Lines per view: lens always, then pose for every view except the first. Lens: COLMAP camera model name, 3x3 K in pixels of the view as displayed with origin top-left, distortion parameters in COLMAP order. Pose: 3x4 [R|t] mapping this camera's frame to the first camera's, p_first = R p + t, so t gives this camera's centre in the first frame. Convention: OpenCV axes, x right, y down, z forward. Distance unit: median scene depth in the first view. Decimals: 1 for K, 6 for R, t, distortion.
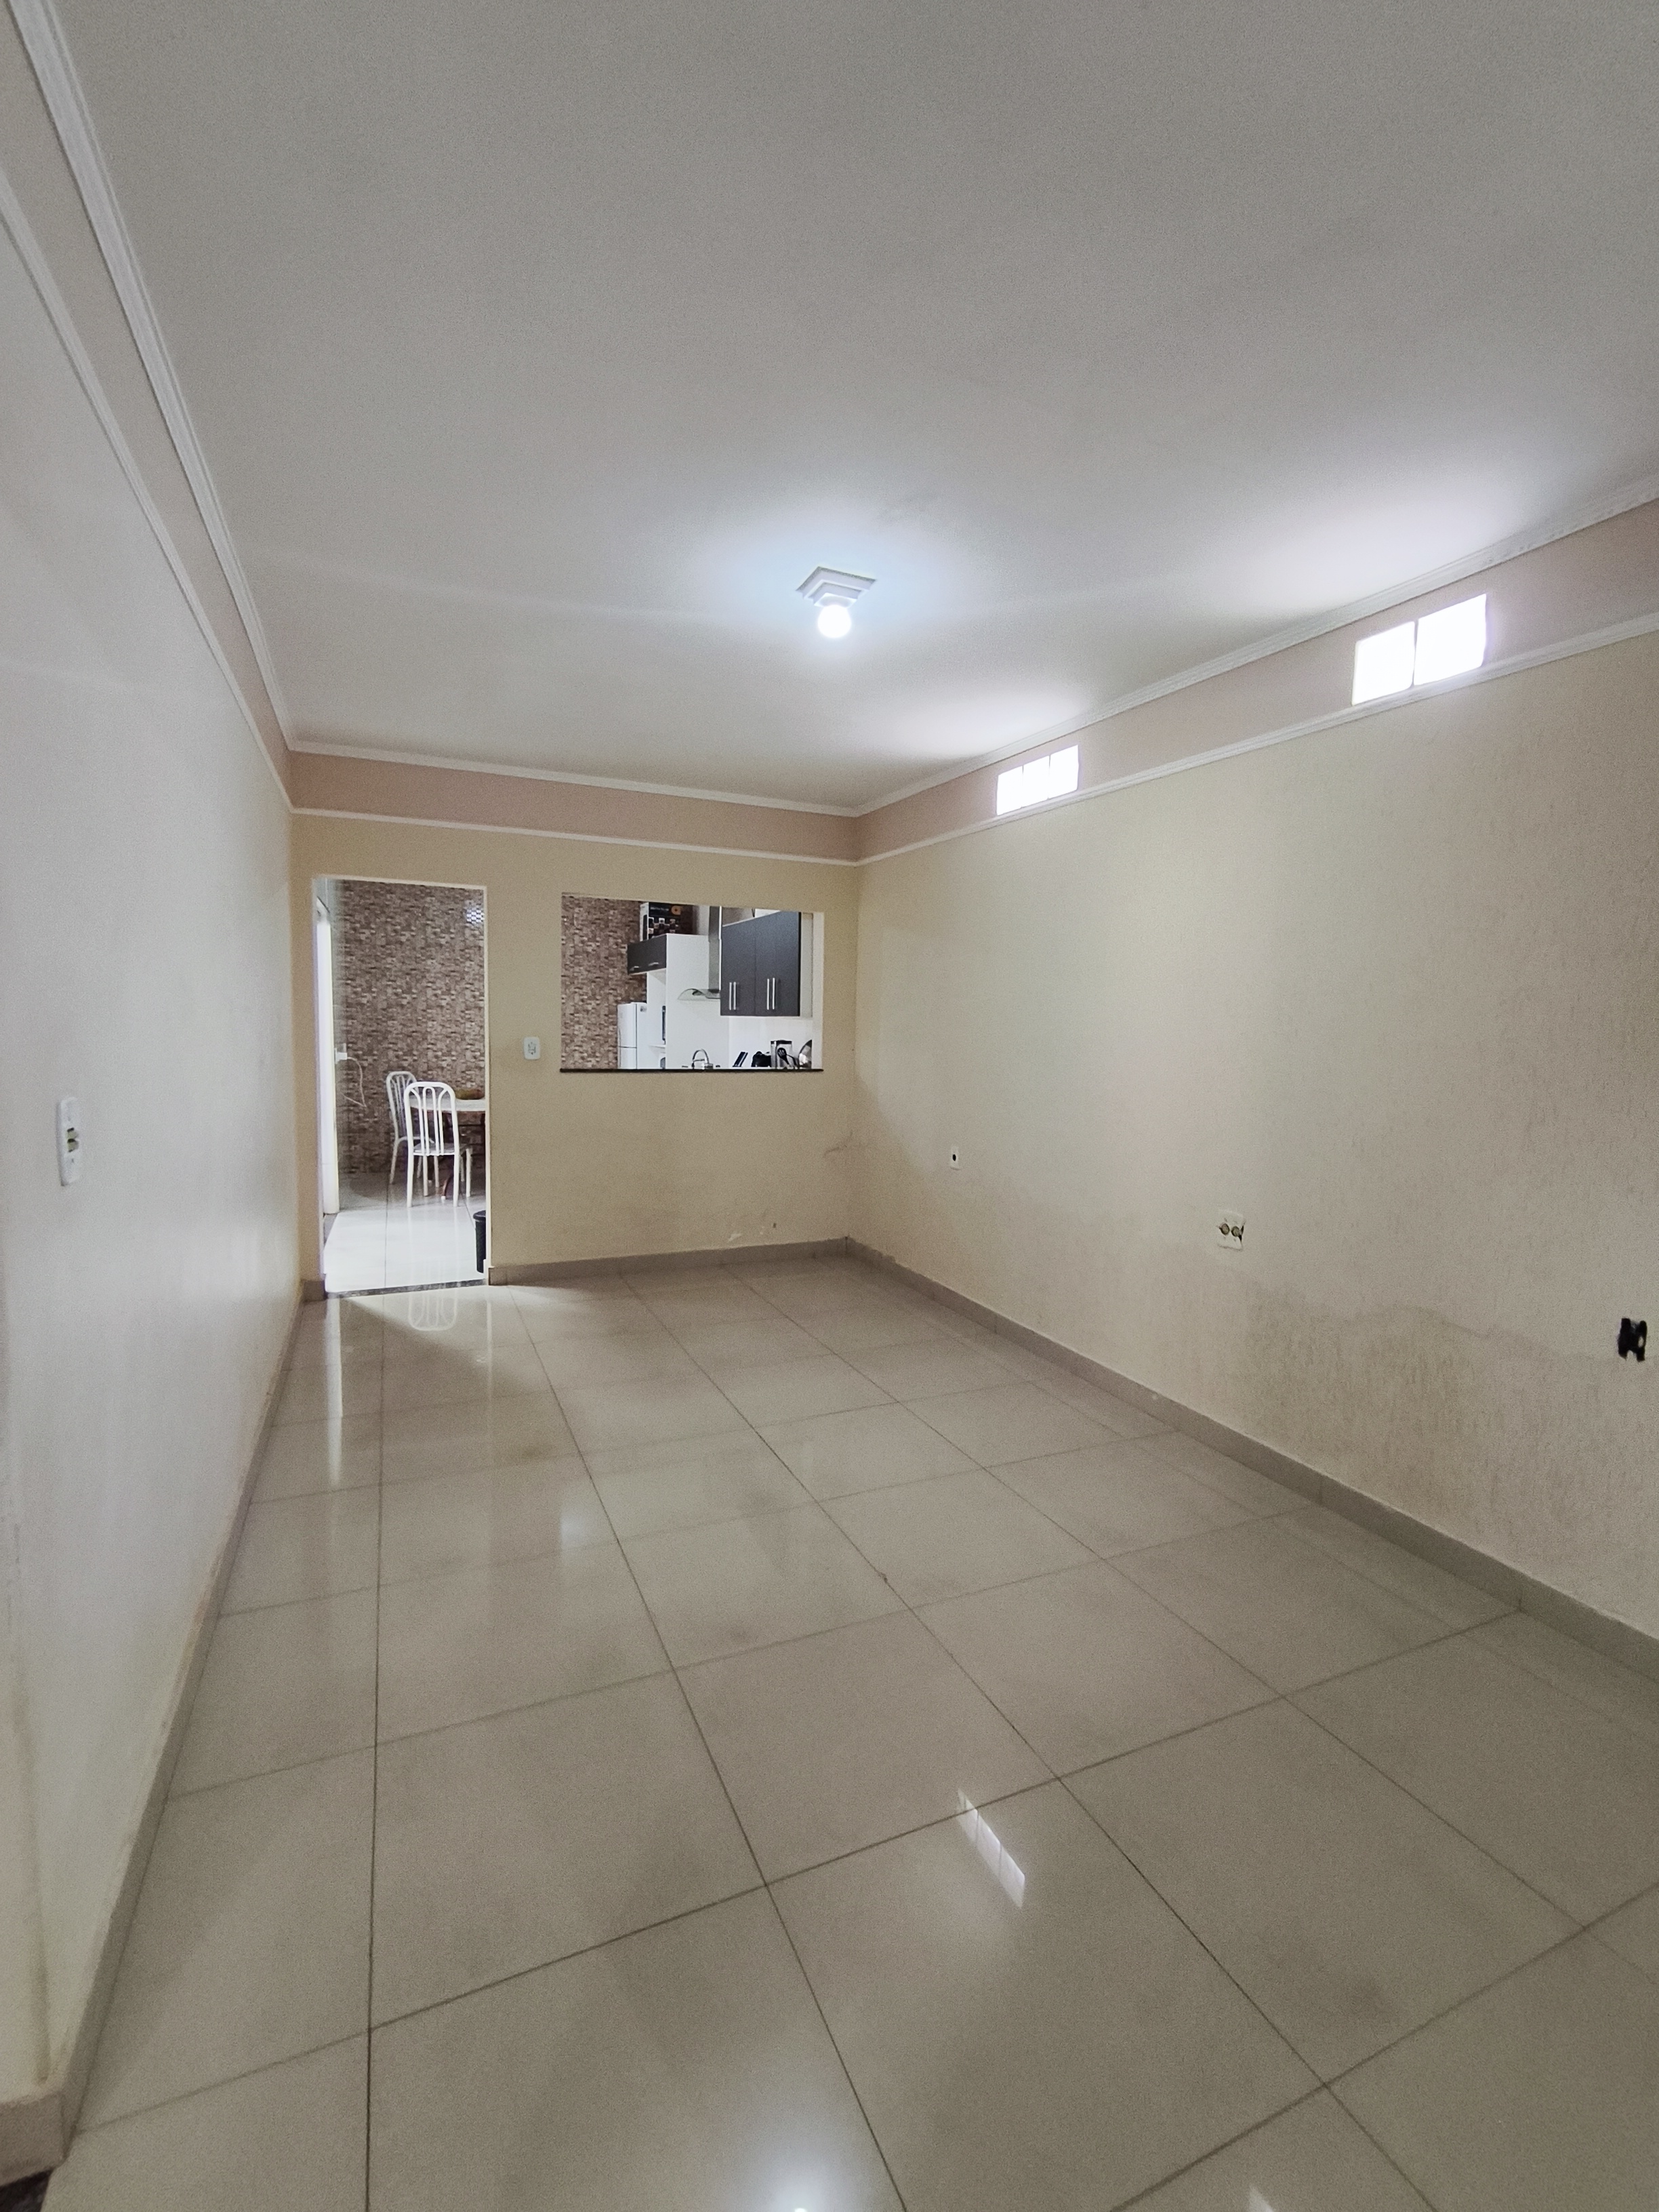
lens RADIAL K [[985.2, 0, 833.6], [0, 985.2, 1108.4], [0, 0, 1]] dist [-0.000036, -0.000039]
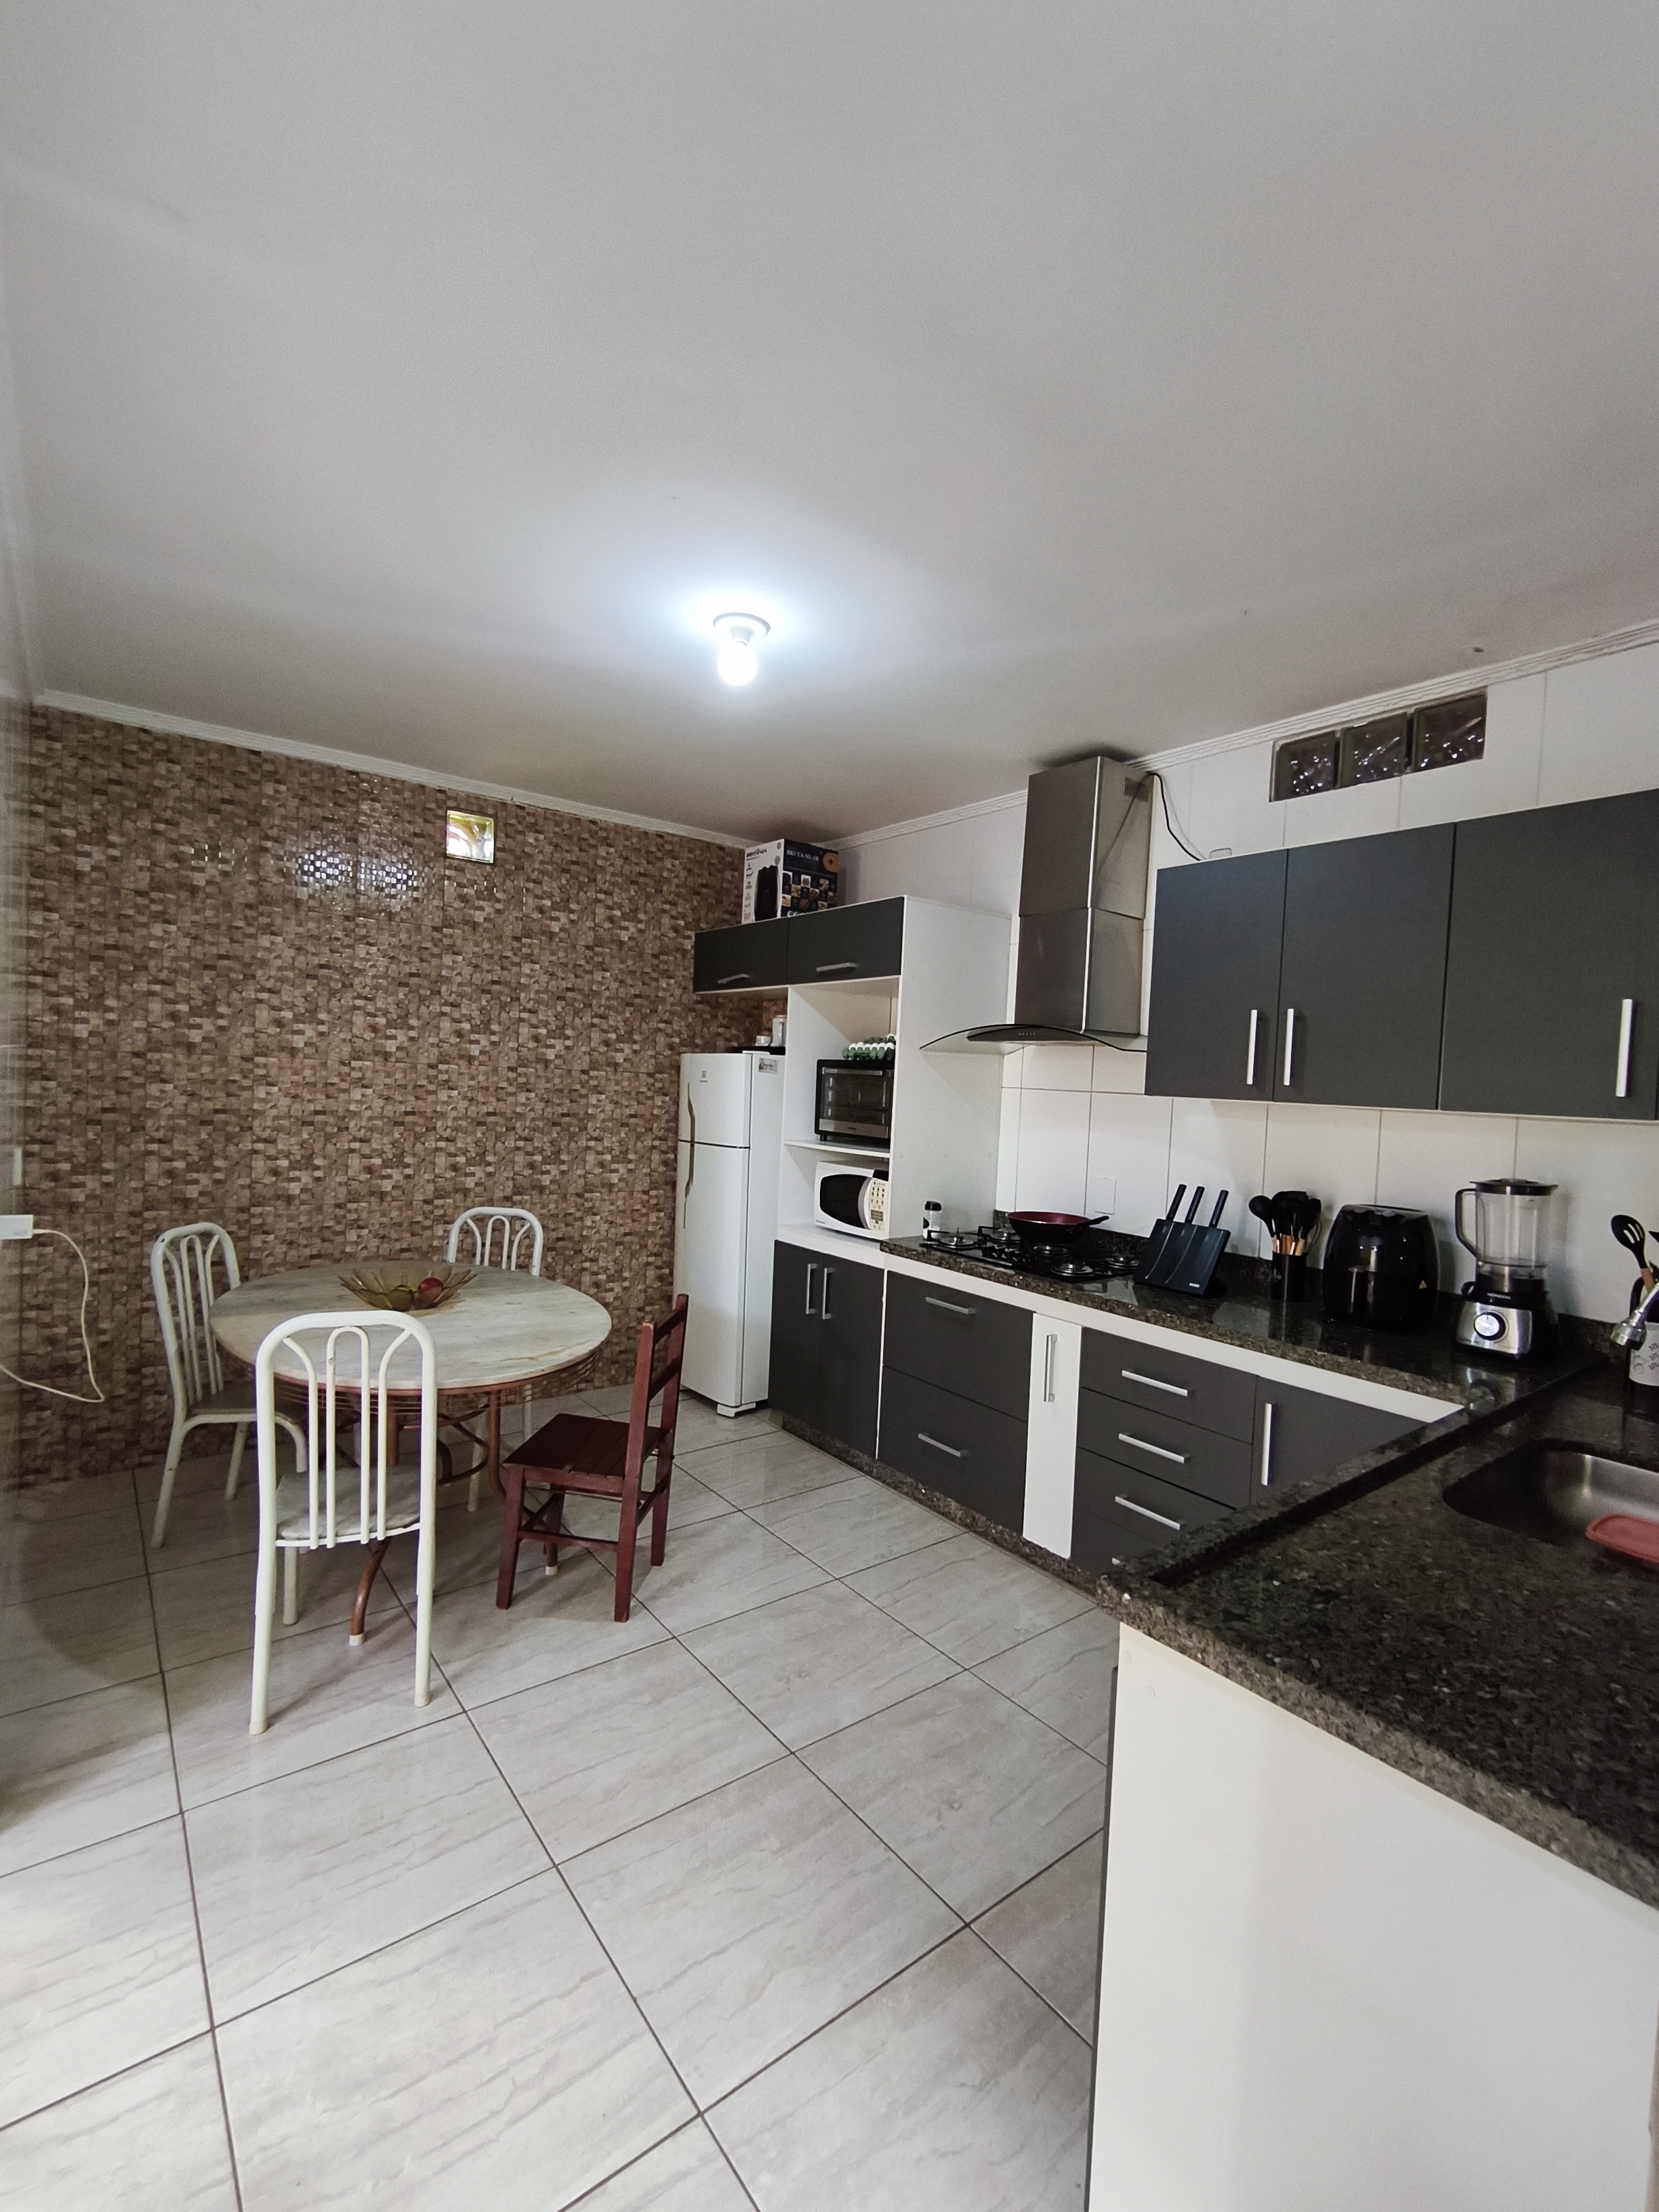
lens RADIAL K [[985.2, 0, 826.2], [0, 985.2, 1107.6], [0, 0, 1]] dist [-0.000036, -0.000039]
pose [[0.969304, 0.009671, 0.245674, -0.286264], [0.001803, 0.998920, -0.046437, -0.060509], [-0.245858, 0.045455, 0.968240, 0.553285]]
